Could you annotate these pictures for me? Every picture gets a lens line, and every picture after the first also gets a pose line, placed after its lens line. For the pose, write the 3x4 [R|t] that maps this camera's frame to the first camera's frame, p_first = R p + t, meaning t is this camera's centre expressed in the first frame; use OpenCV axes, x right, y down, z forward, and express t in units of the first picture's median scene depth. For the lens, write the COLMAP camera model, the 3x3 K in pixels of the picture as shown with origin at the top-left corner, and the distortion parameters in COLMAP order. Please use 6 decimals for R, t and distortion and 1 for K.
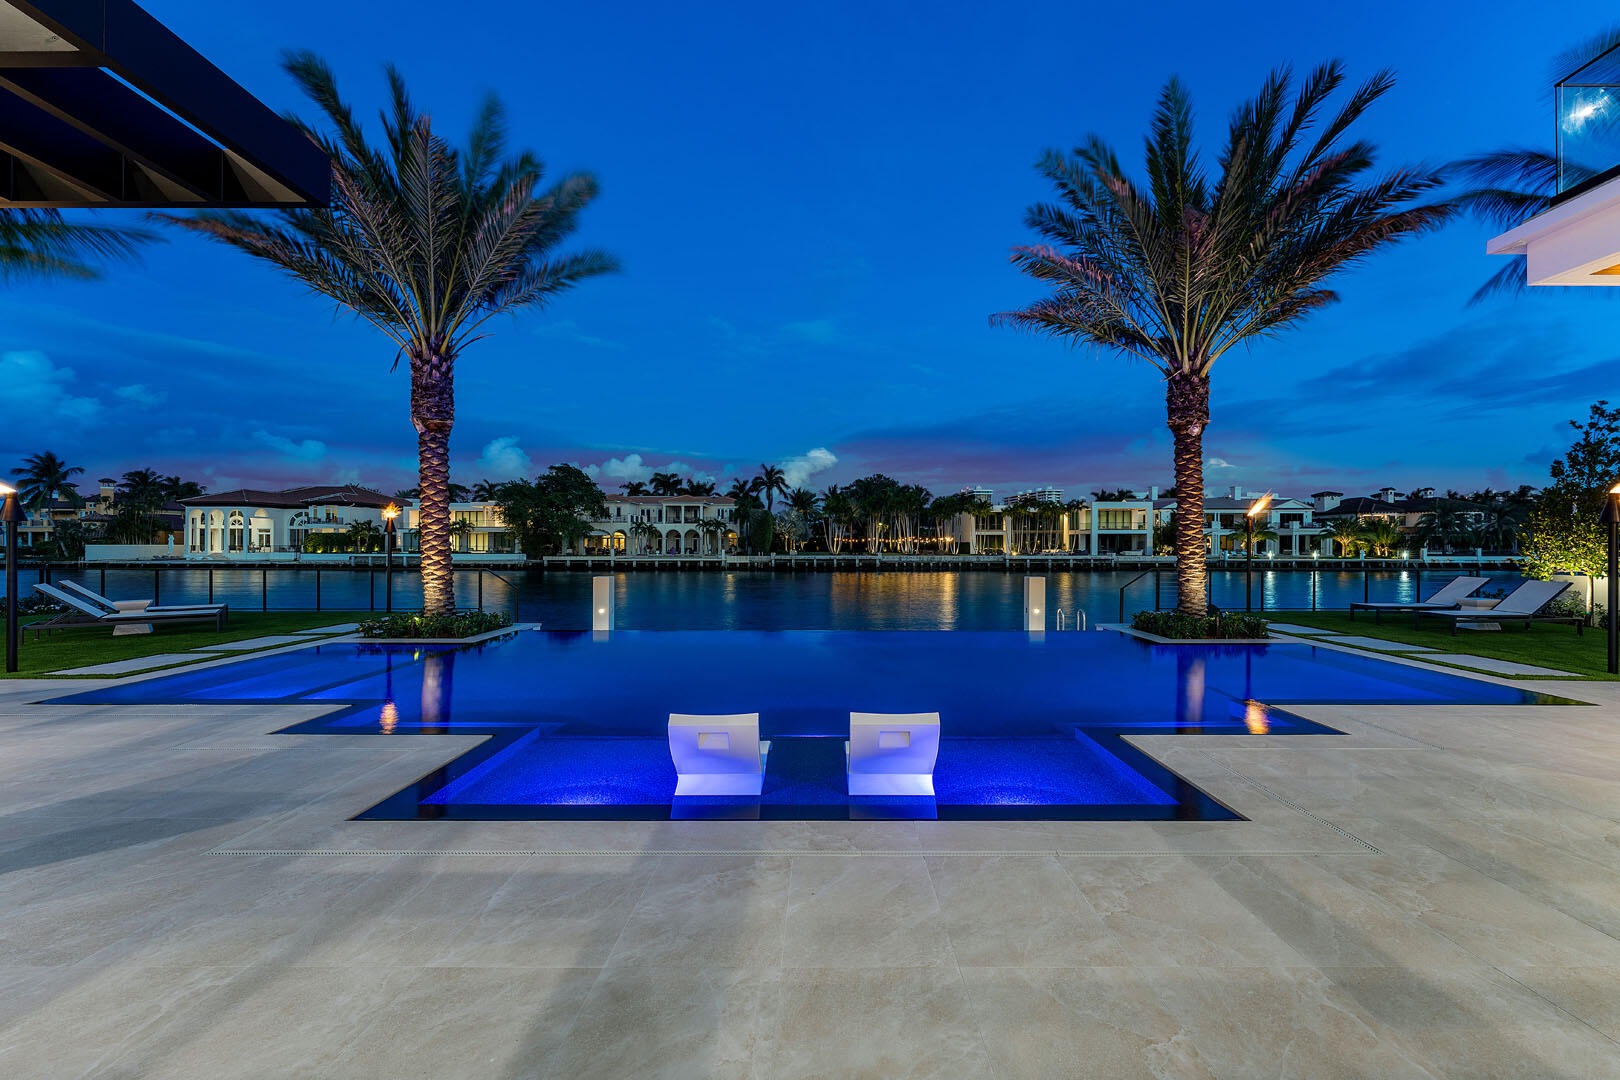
lens RADIAL K [[667.6, 0, 819.4], [0, 667.6, 568.7], [0, 0, 1]] dist [0.000695, -0.000059]
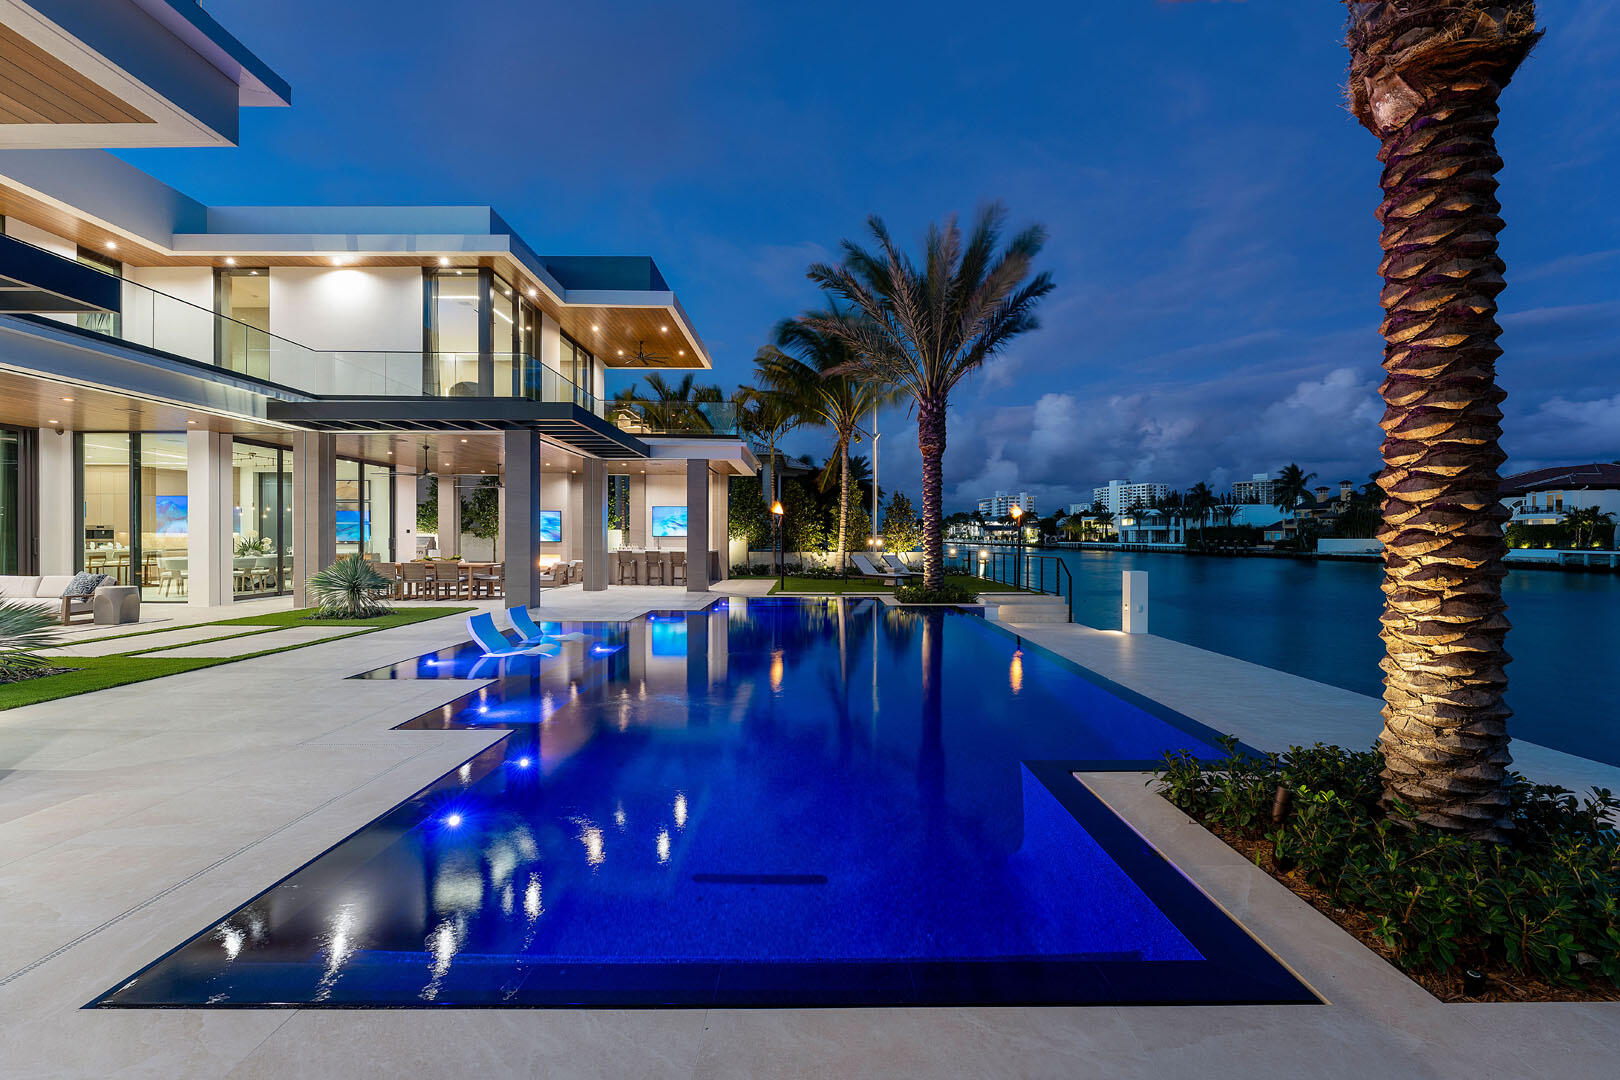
lens RADIAL K [[710.2, 0, 810.0], [0, 710.2, 540.0], [0, 0, 1]] dist [0.002639, 0.000974]
pose [[0.003194, 0.001659, -0.999994, 0.078232], [-0.037675, 0.999289, 0.001537, -0.001270], [0.999285, 0.037670, 0.003254, 0.064634]]
